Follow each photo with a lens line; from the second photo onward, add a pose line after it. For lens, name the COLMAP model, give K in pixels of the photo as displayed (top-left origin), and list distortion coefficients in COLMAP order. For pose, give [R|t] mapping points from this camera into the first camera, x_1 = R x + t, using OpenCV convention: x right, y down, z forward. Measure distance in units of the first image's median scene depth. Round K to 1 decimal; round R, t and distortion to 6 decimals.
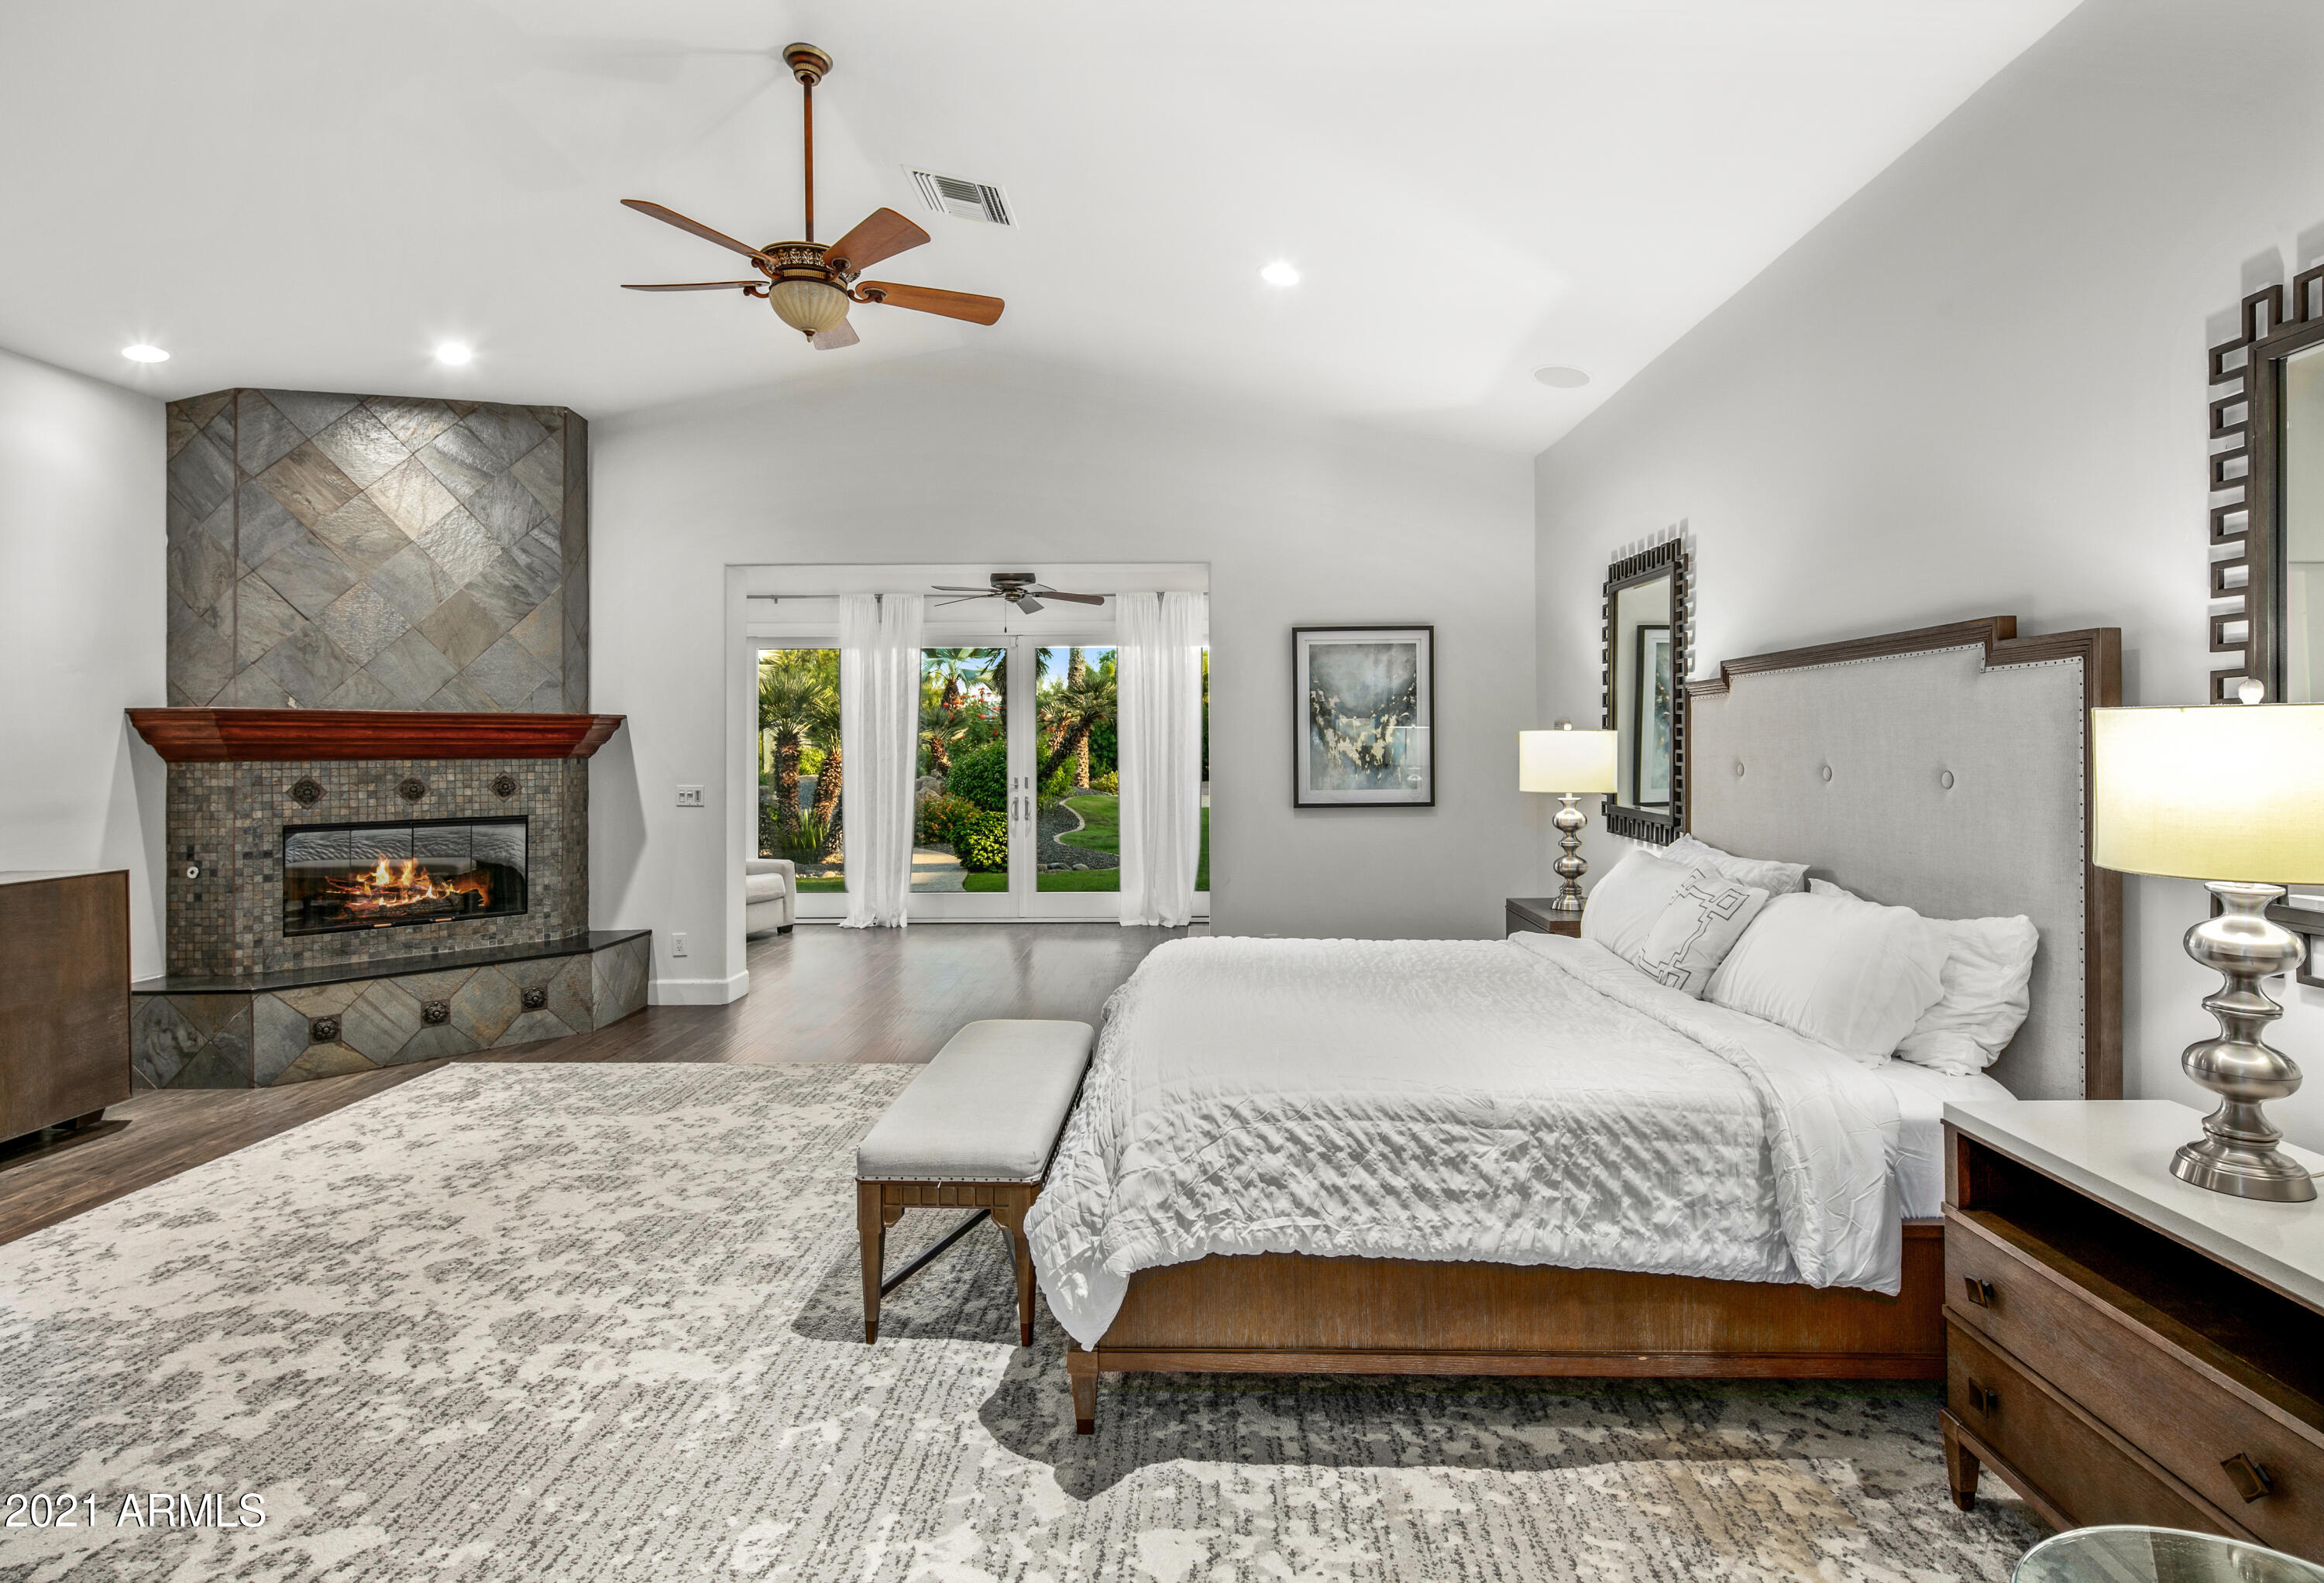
lens RADIAL K [[1205.0, 0, 1181.5], [0, 1205.0, 737.4], [0, 0, 1]] dist [0.001768, 0.000652]
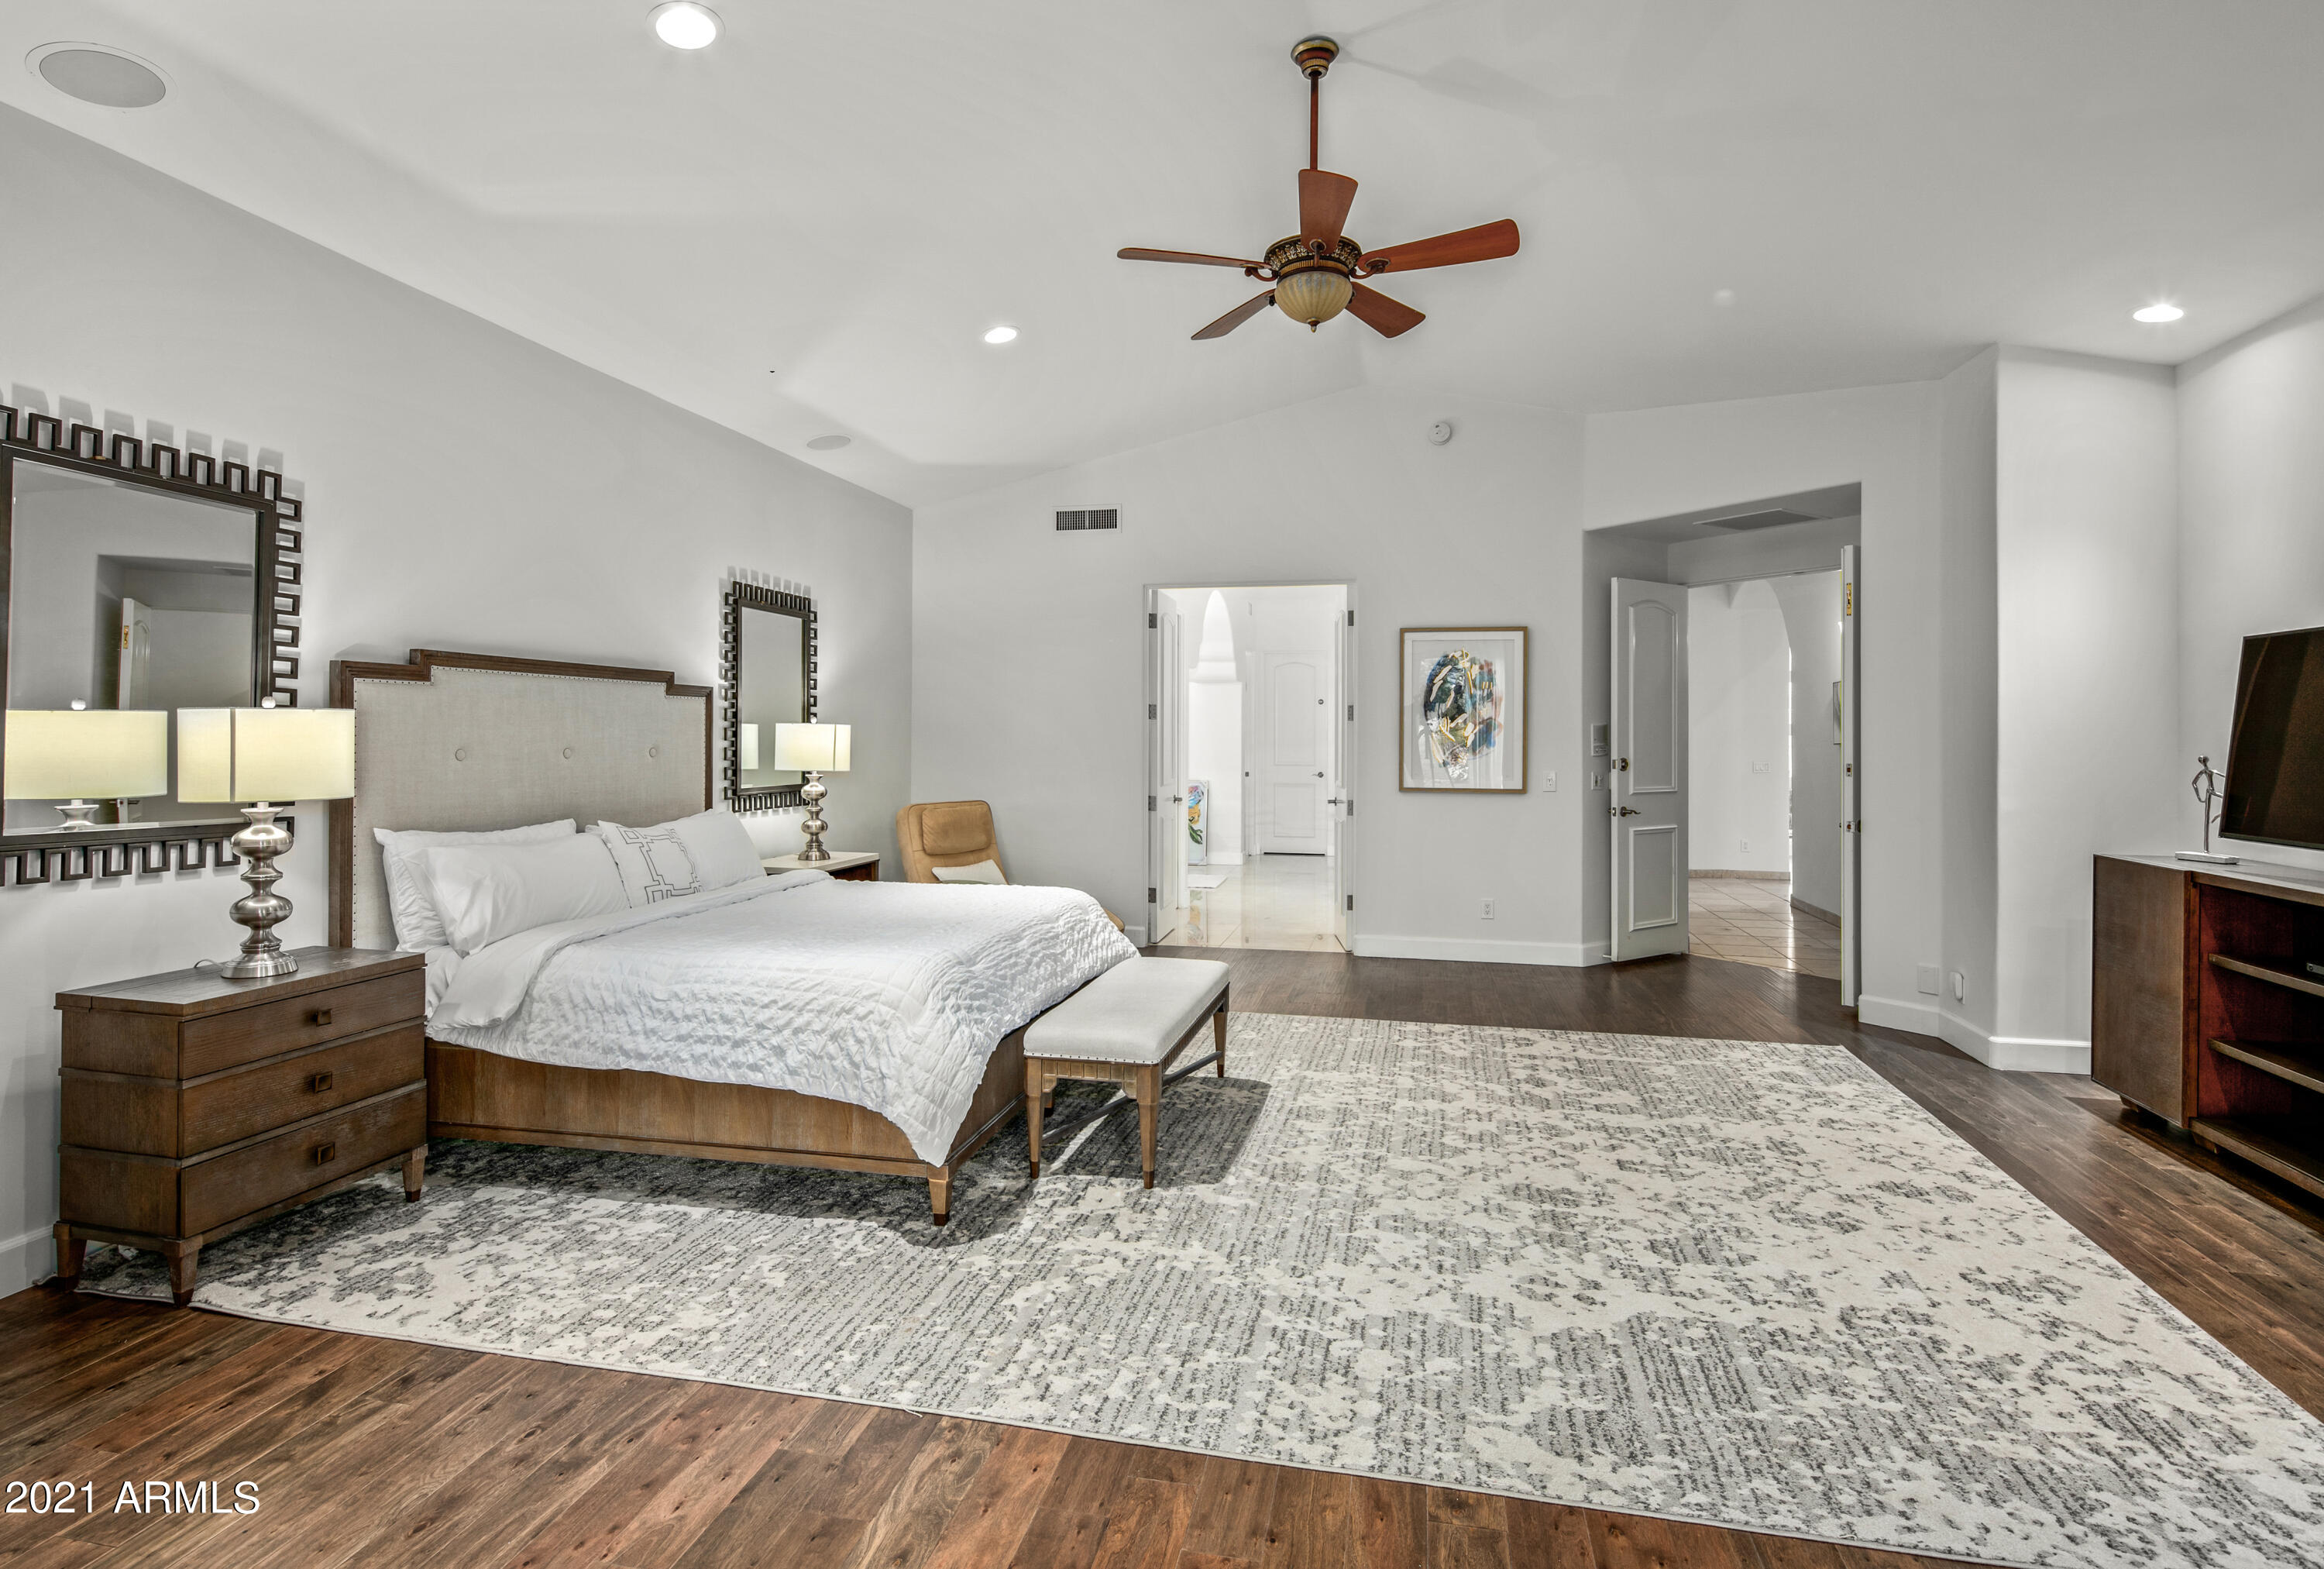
lens RADIAL K [[1141.0, 0, 1157.8], [0, 1141.0, 764.2], [0, 0, 1]] dist [-0.003482, -0.000132]
pose [[-0.979141, -0.000081, 0.203181, -0.363817], [0.003866, 0.999811, 0.019029, 0.014830], [-0.203144, 0.019418, -0.978956, 1.897327]]
